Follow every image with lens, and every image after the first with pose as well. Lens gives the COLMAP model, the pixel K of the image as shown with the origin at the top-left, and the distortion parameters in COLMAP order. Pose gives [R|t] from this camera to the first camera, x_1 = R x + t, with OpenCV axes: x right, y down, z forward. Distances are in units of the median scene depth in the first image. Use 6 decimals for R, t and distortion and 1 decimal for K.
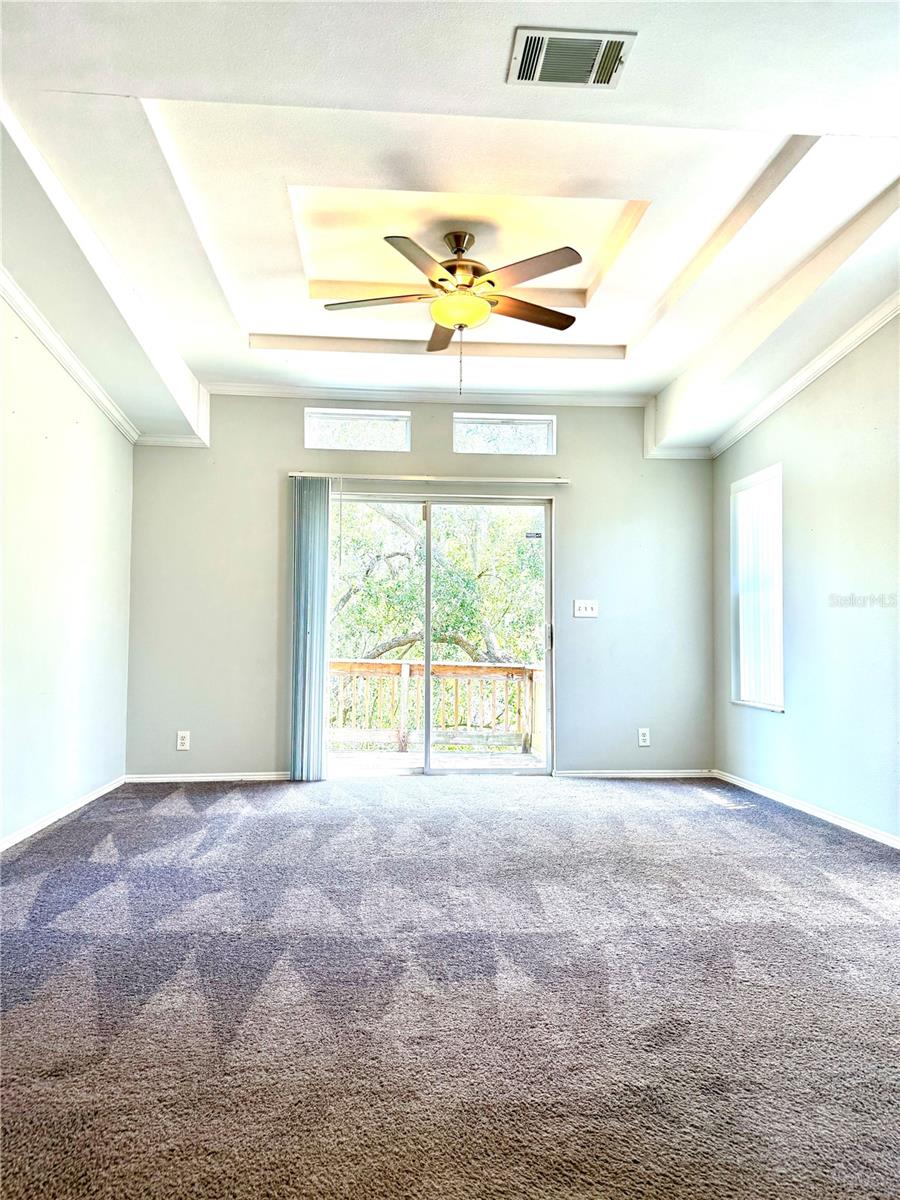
lens RADIAL K [[825.4, 0, 450.0], [0, 825.4, 600.0], [0, 0, 1]] dist [0.002261, -0.000766]
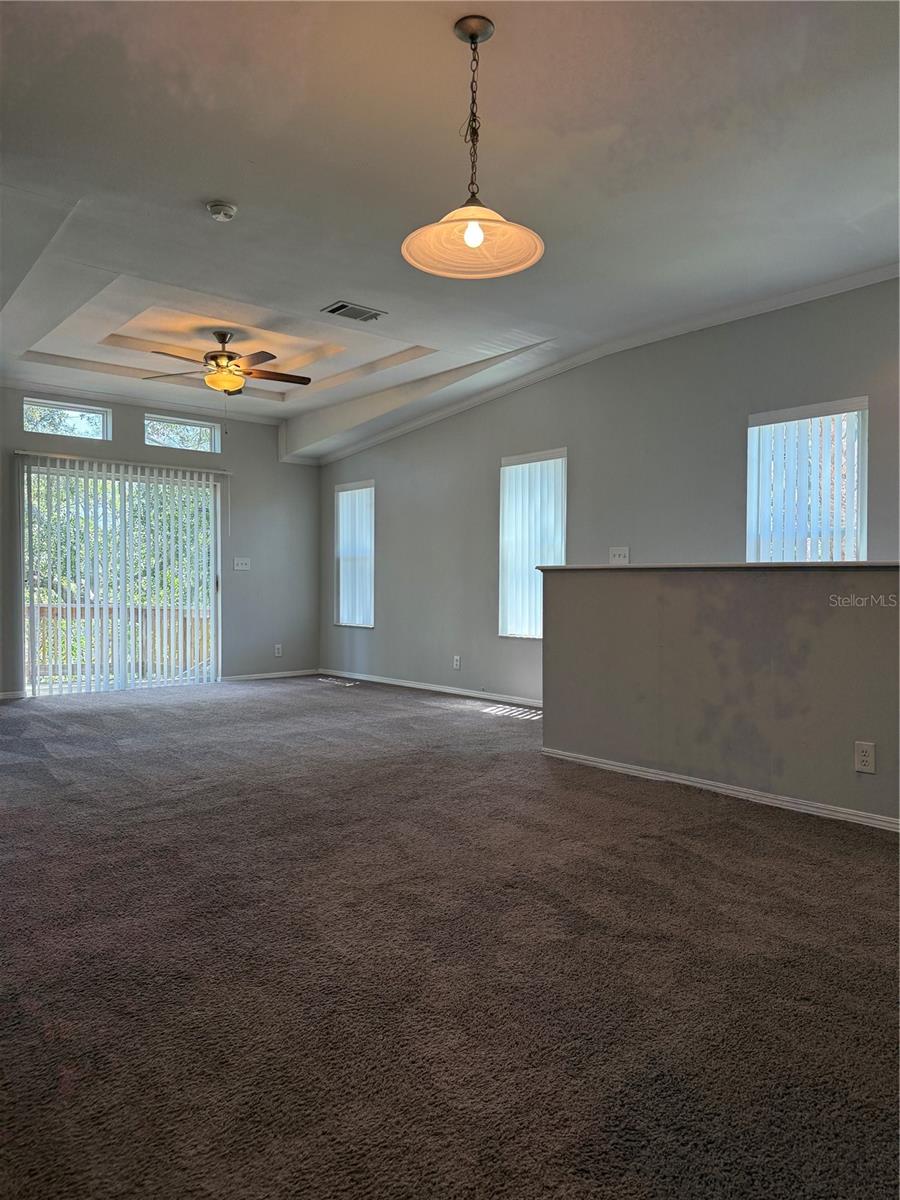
lens RADIAL K [[825.4, 0, 450.0], [0, 825.4, 600.0], [0, 0, 1]] dist [0.002261, -0.000766]
pose [[0.805343, -0.012952, 0.592668, -0.401709], [-0.032863, 0.997248, 0.066449, -0.035310], [-0.591898, -0.072991, 0.802701, -0.383433]]
